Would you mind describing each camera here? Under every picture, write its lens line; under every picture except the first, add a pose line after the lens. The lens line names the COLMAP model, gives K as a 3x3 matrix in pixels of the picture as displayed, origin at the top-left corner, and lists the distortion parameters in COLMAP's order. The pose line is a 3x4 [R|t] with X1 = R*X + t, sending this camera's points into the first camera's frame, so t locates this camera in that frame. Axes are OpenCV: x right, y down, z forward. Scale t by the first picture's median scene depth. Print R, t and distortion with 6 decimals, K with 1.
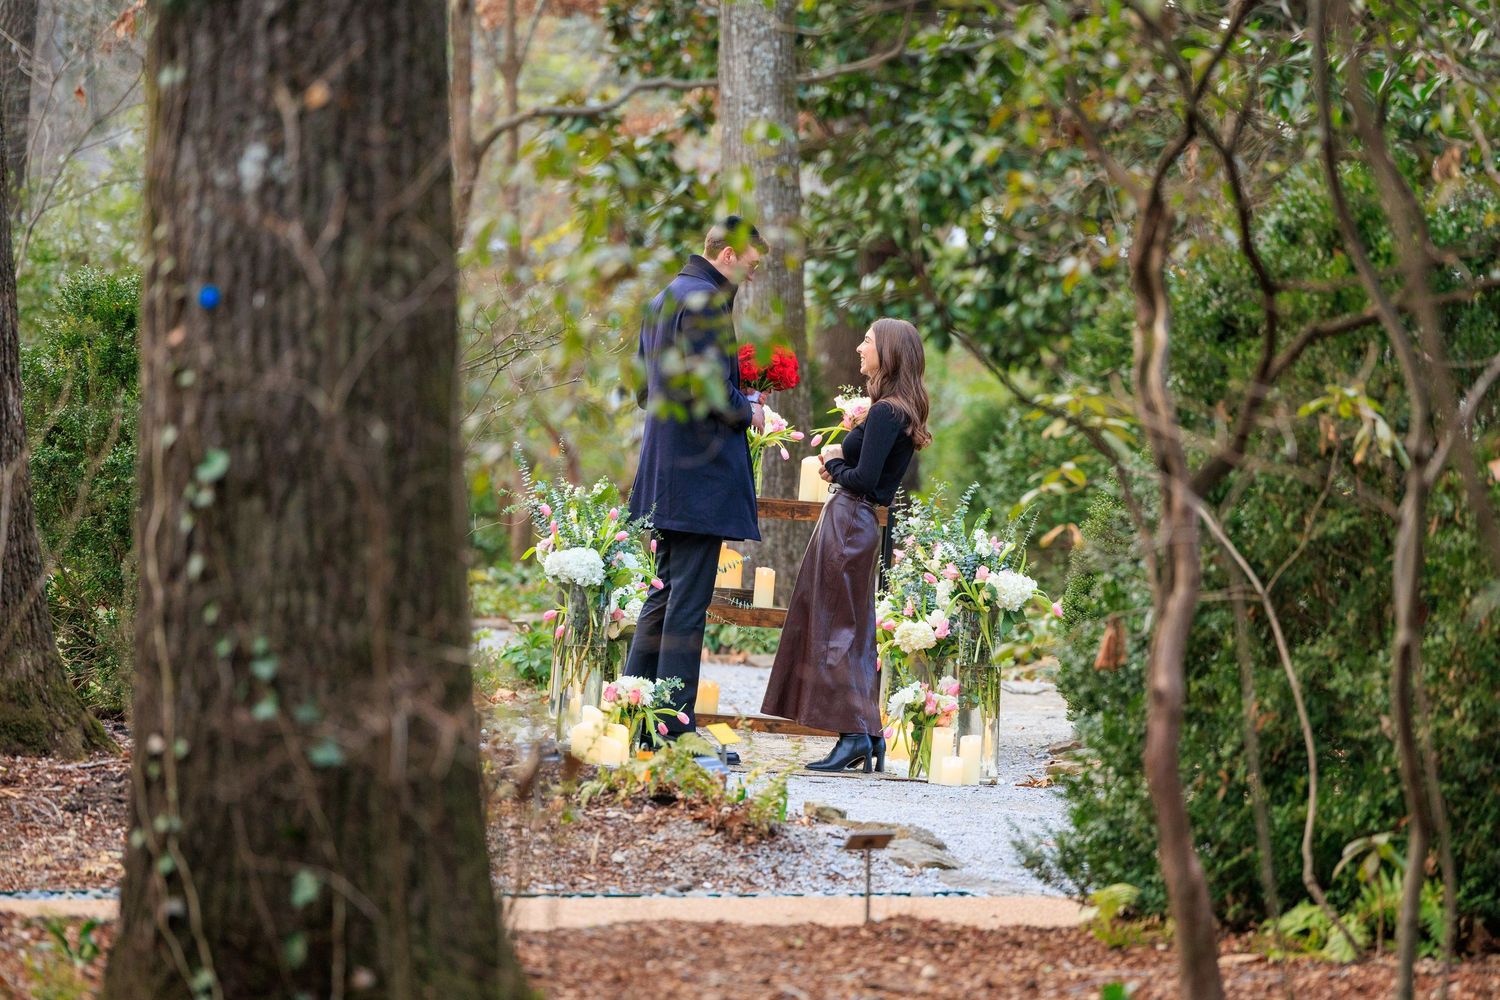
lens RADIAL K [[5582.9, 0, 750.0], [0, 5582.9, 500.0], [0, 0, 1]] dist [0.048429, 4.573512]
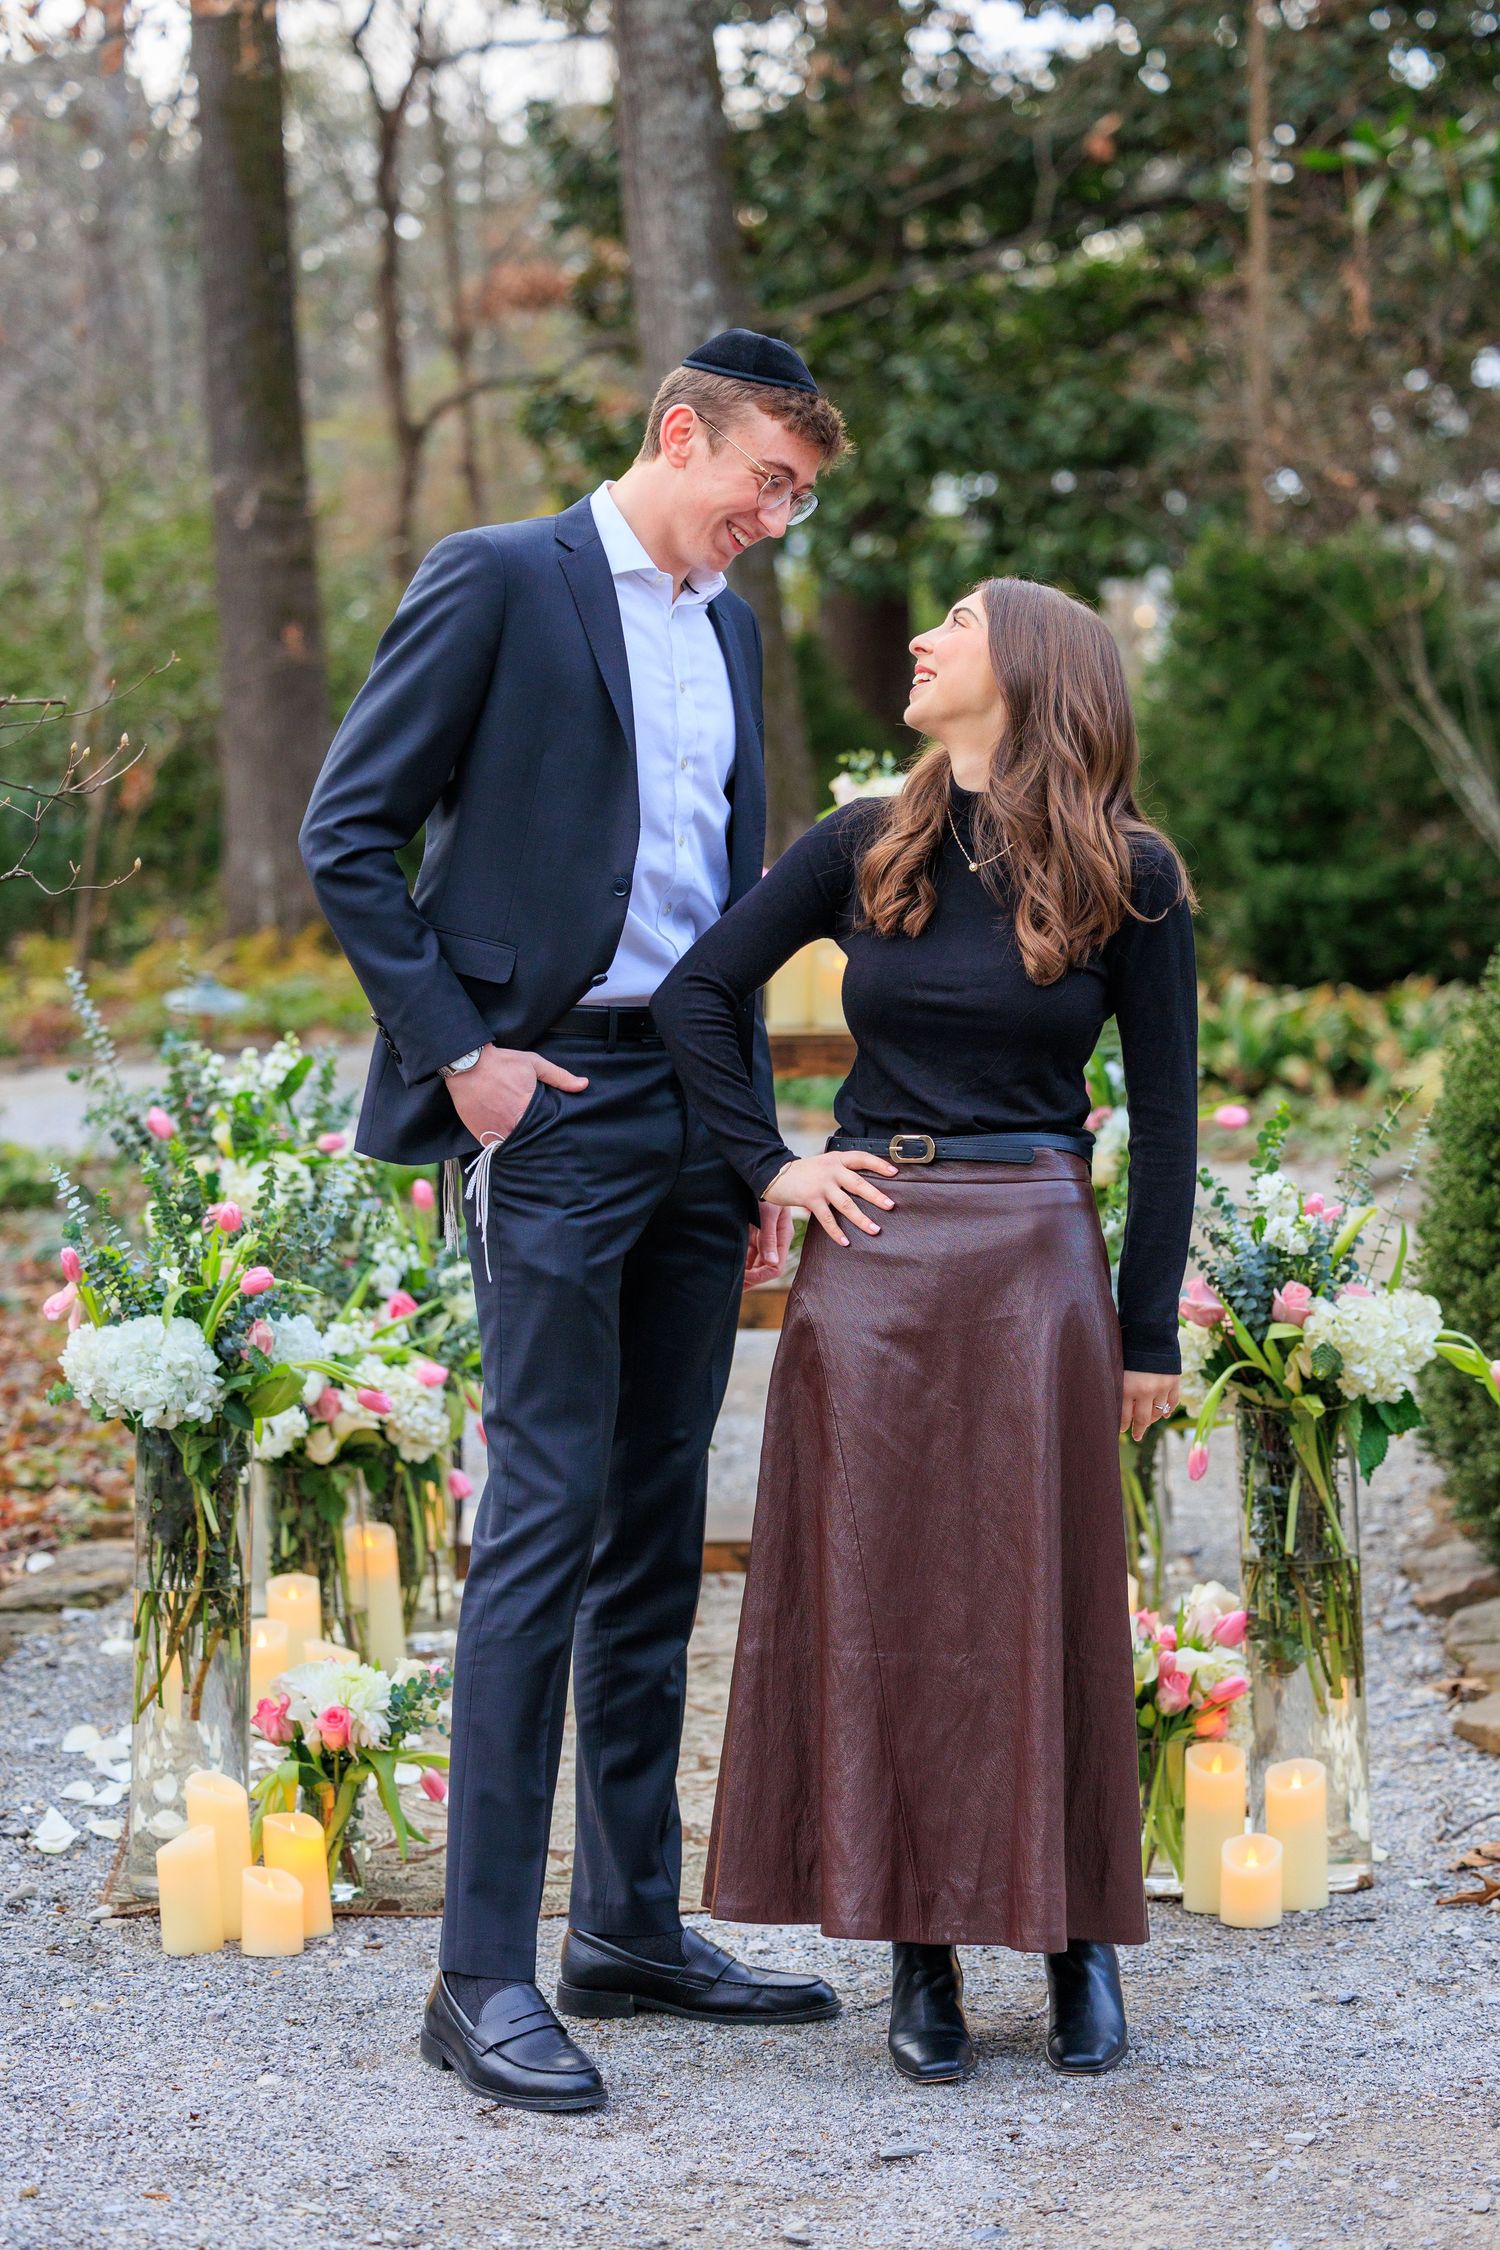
lens RADIAL K [[5038.7, 0, 750.0], [0, 5038.7, 1125.0], [0, 0, 1]] dist [-0.044469, -0.318183]
pose [[0.996672, -0.080943, -0.009694, 0.011653], [0.081436, 0.993993, 0.073113, -0.023774], [0.003718, -0.073659, 0.997277, 0.683454]]
